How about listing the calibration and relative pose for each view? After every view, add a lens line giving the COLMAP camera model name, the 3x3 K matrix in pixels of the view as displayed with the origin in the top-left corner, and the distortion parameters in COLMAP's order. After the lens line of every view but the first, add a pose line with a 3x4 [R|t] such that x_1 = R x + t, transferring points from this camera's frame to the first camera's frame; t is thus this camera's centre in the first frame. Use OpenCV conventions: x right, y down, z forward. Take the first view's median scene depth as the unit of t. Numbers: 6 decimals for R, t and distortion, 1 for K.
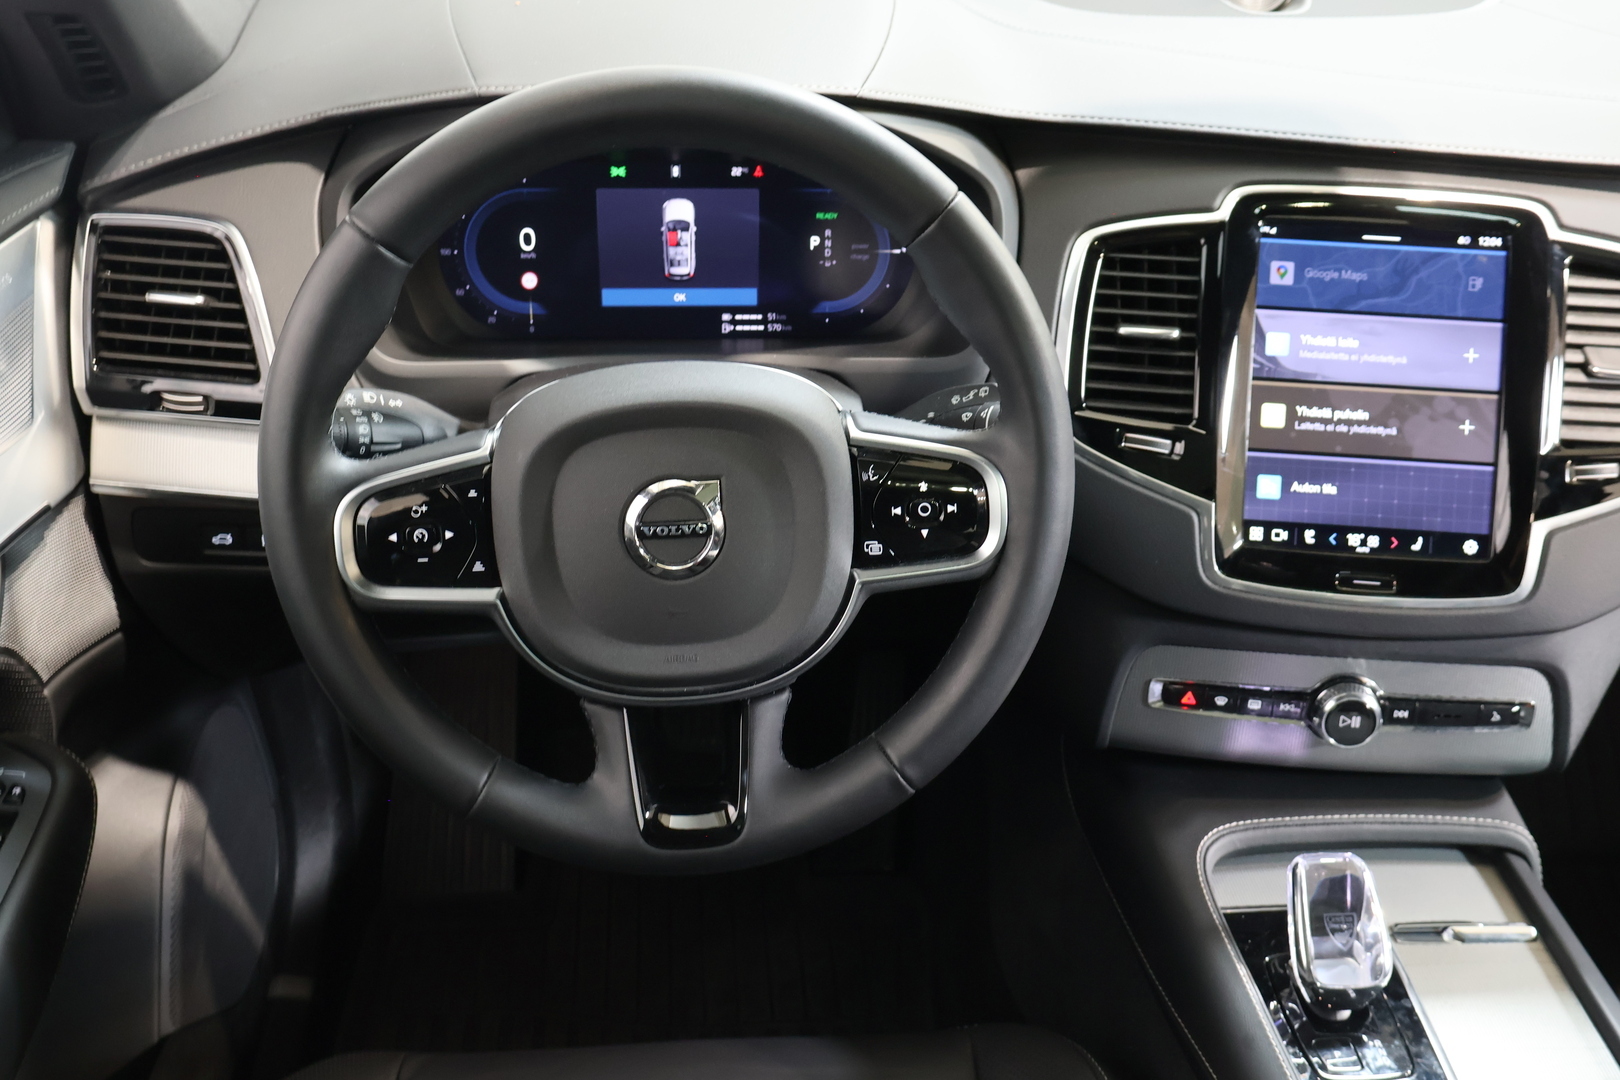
lens RADIAL K [[1649.9, 0, 810.0], [0, 1649.9, 540.0], [0, 0, 1]] dist [0.007108, 0.005361]
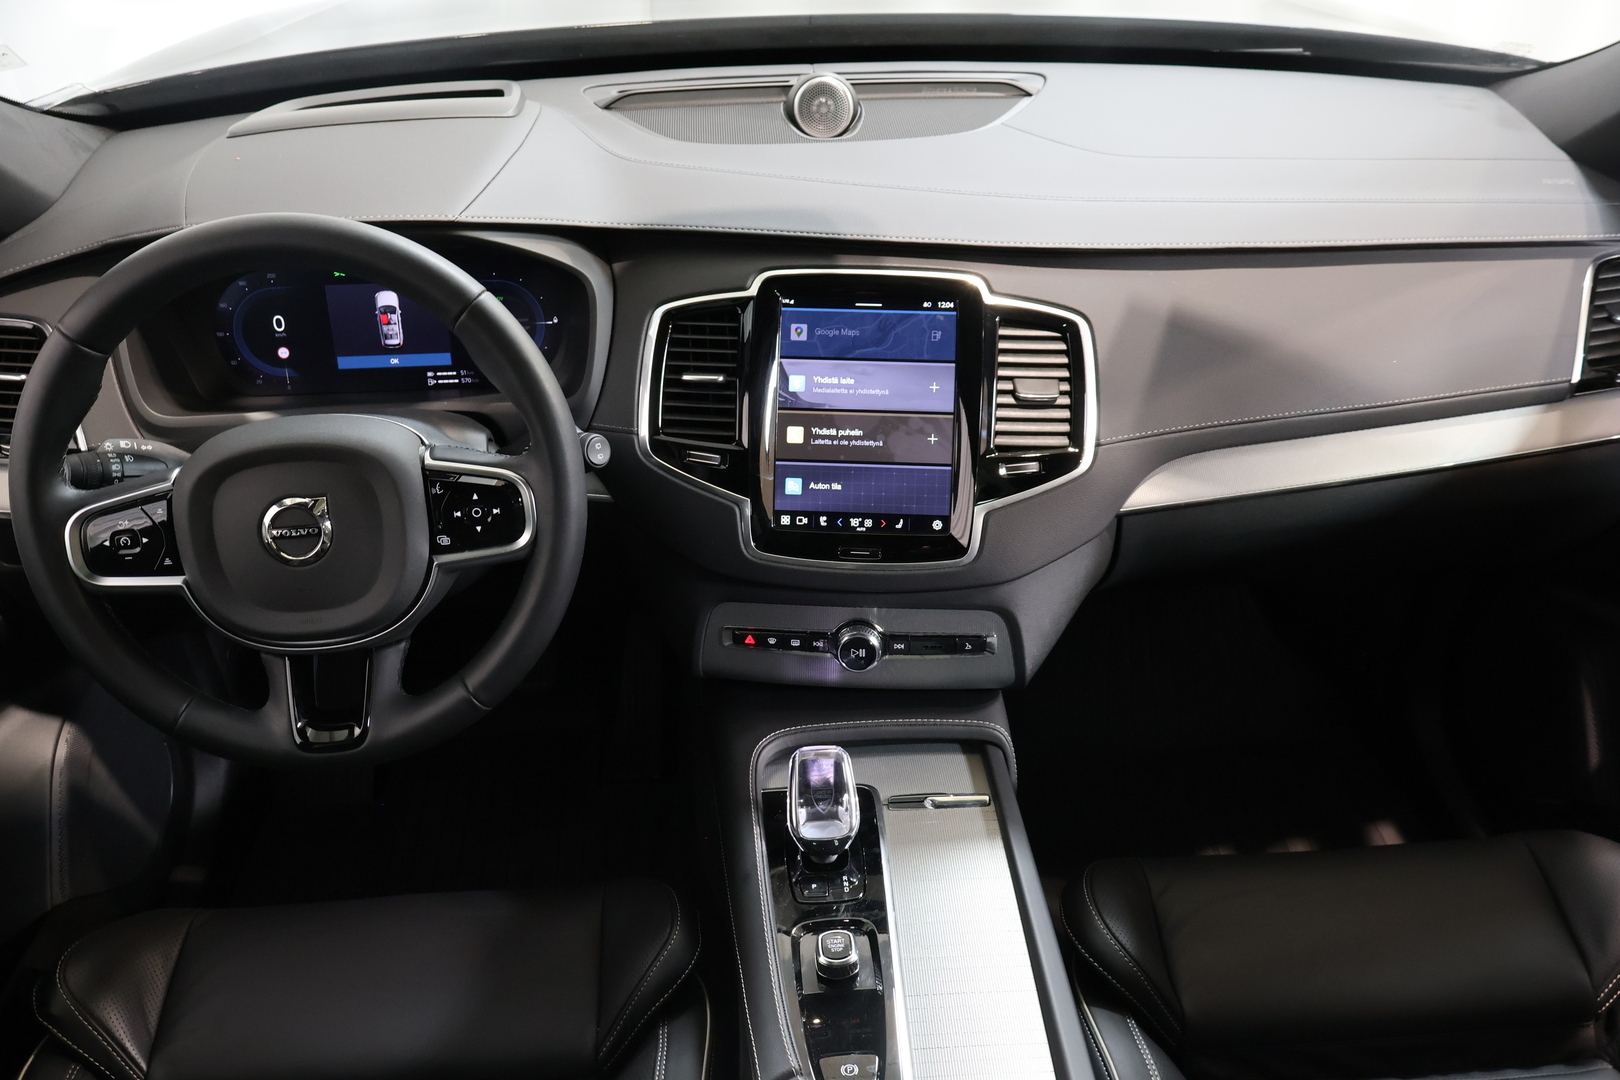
lens RADIAL K [[1360.2, 0, 810.0], [0, 1360.2, 540.0], [0, 0, 1]] dist [0.002185, -0.002901]
pose [[0.999412, -0.030634, -0.015409, 0.308495], [0.030788, 0.999478, 0.009824, 0.002296], [0.015100, -0.010293, 0.999833, -0.147443]]
